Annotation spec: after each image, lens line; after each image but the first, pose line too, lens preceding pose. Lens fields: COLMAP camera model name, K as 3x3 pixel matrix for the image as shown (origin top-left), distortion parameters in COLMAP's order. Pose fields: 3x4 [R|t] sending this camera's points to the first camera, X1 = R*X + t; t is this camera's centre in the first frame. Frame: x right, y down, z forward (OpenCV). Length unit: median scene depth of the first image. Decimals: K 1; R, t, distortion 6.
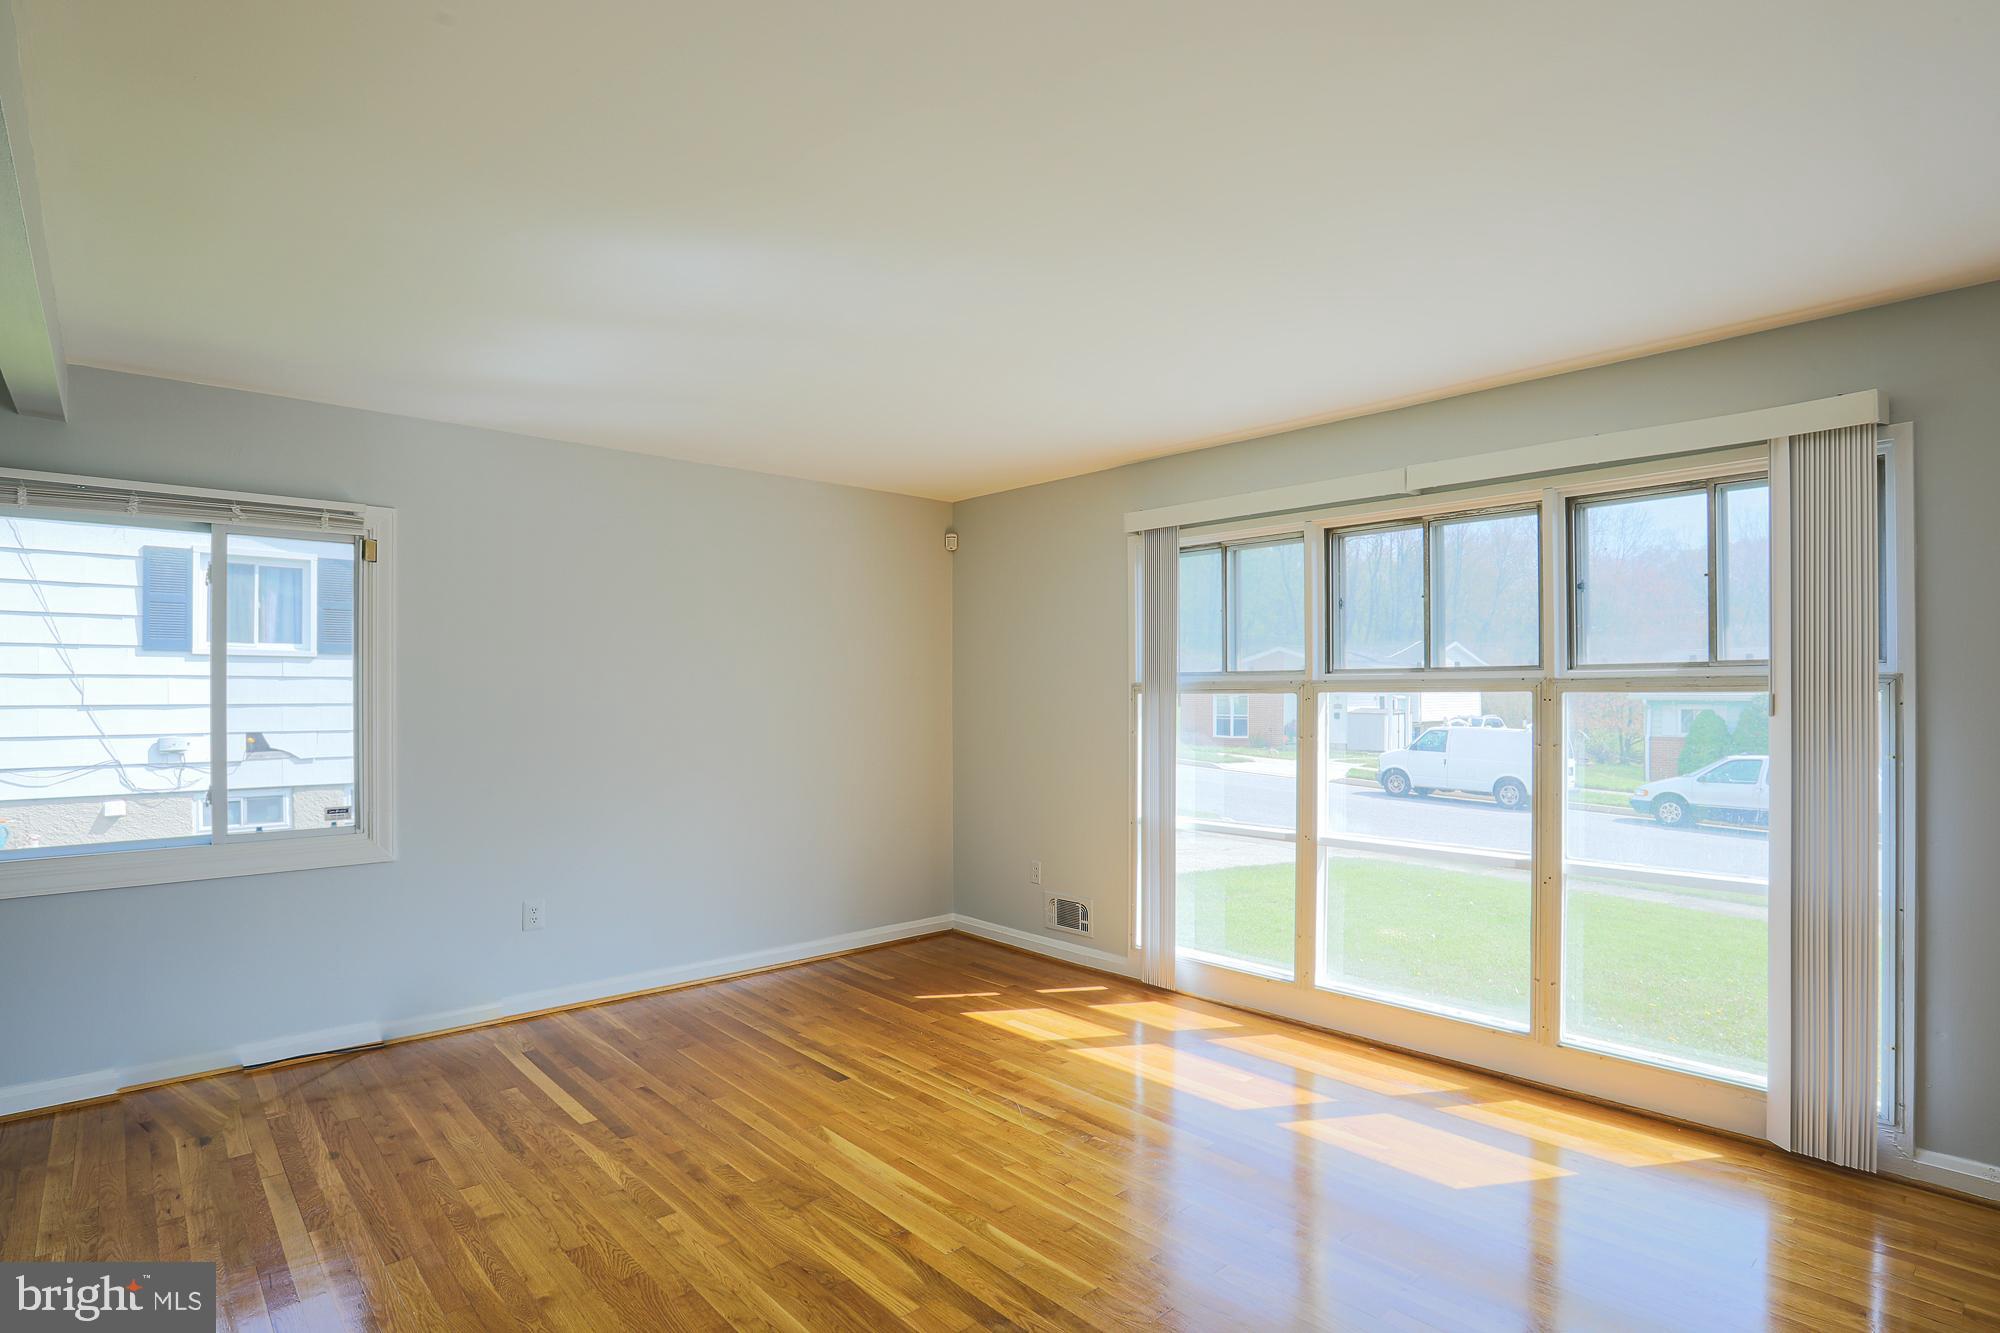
lens RADIAL K [[990.3, 0, 1036.8], [0, 990.3, 670.7], [0, 0, 1]] dist [-0.059697, 0.029872]
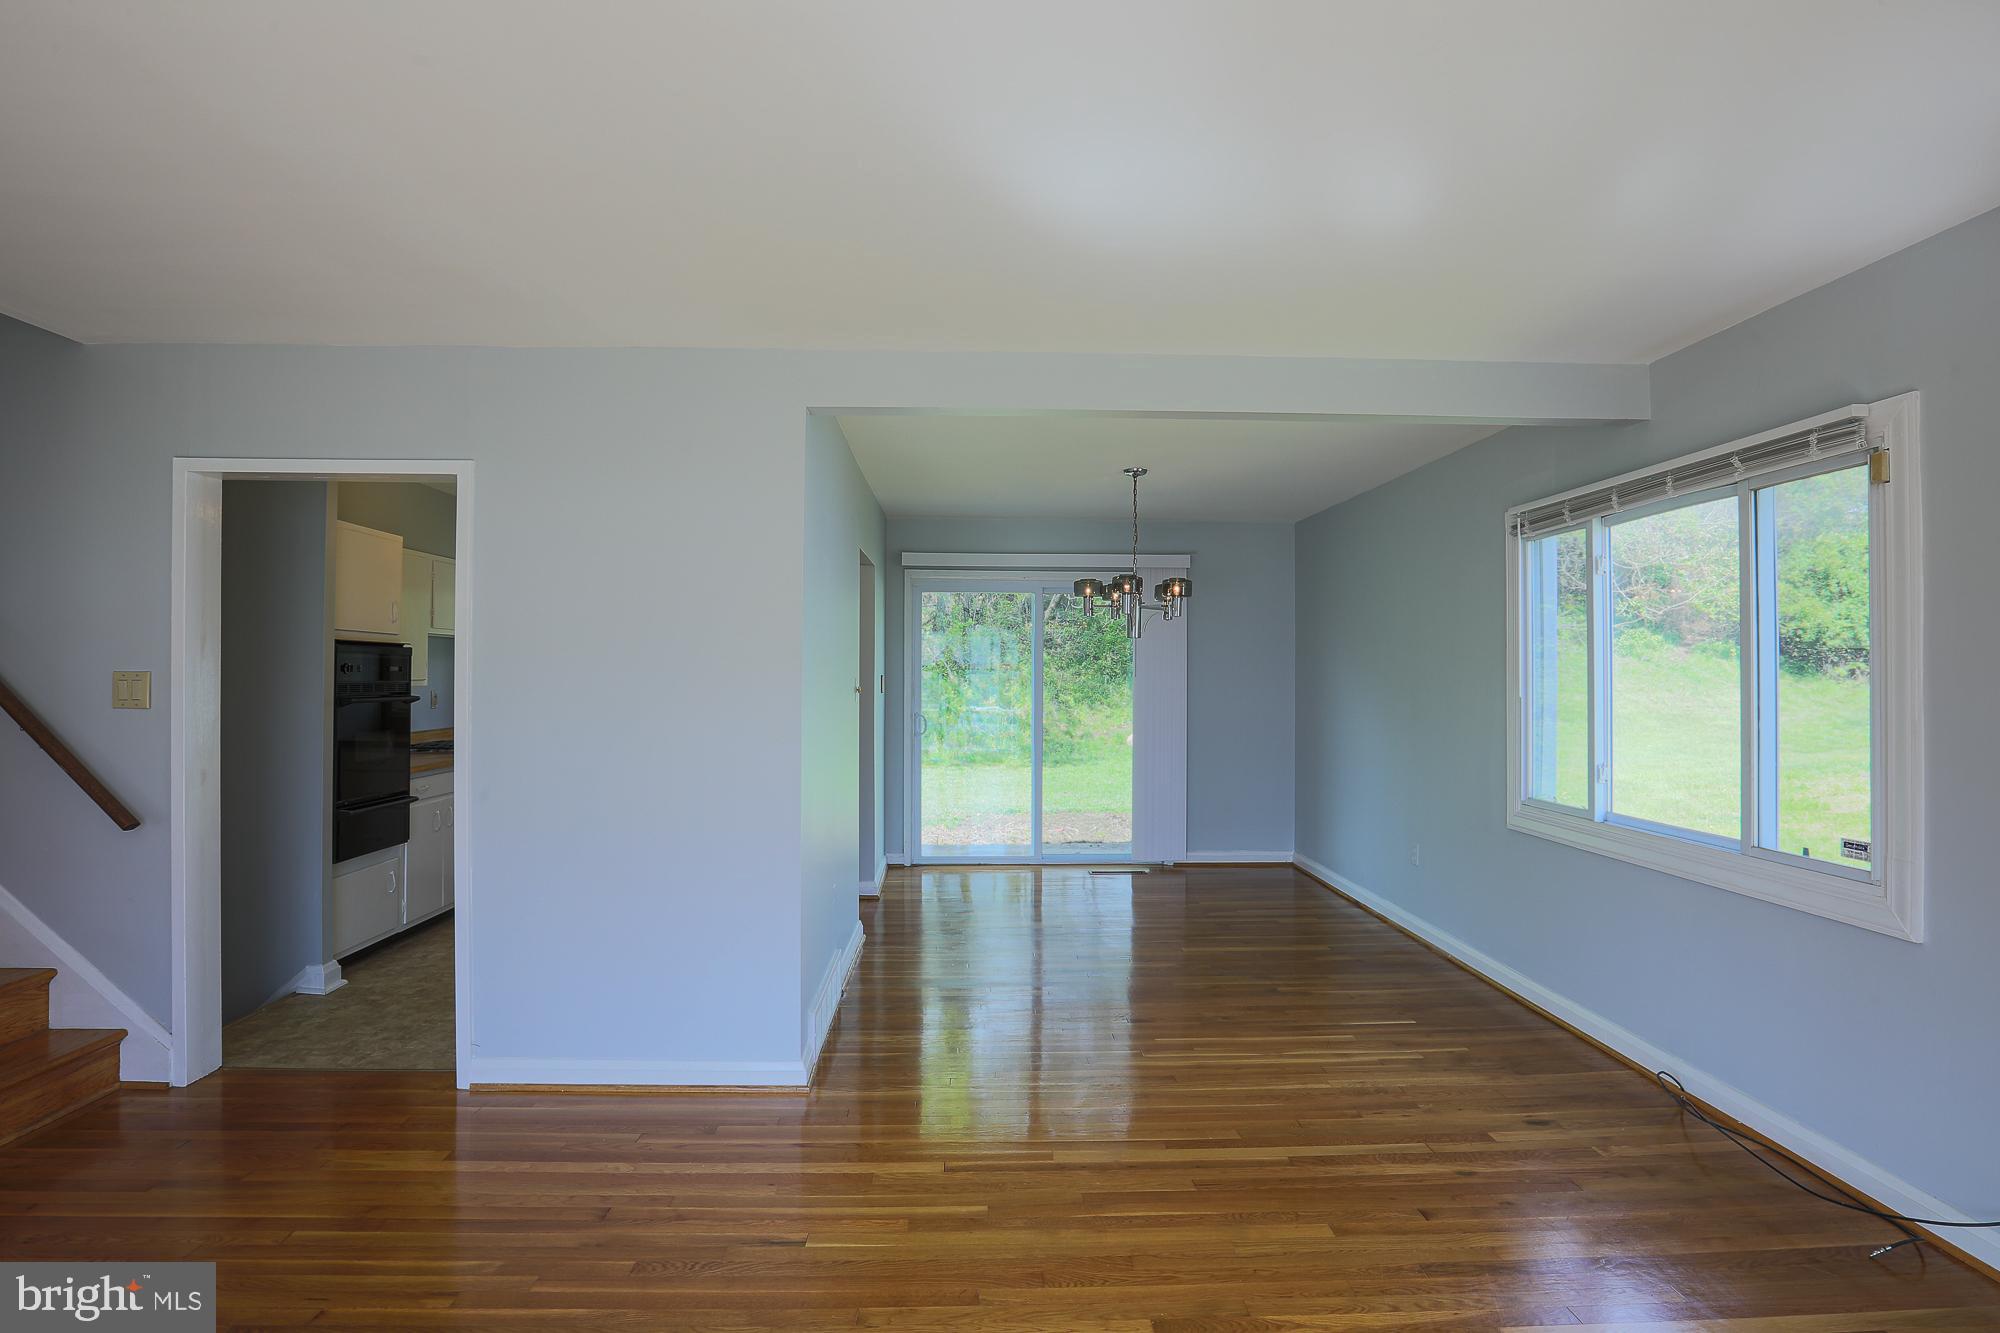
lens RADIAL K [[990.3, 0, 1036.8], [0, 990.3, 670.7], [0, 0, 1]] dist [-0.059697, 0.029872]
pose [[-0.650837, -0.004840, -0.759202, 0.200904], [0.013637, 0.999744, -0.018064, 0.021906], [0.759095, -0.022110, -0.650604, 1.011343]]
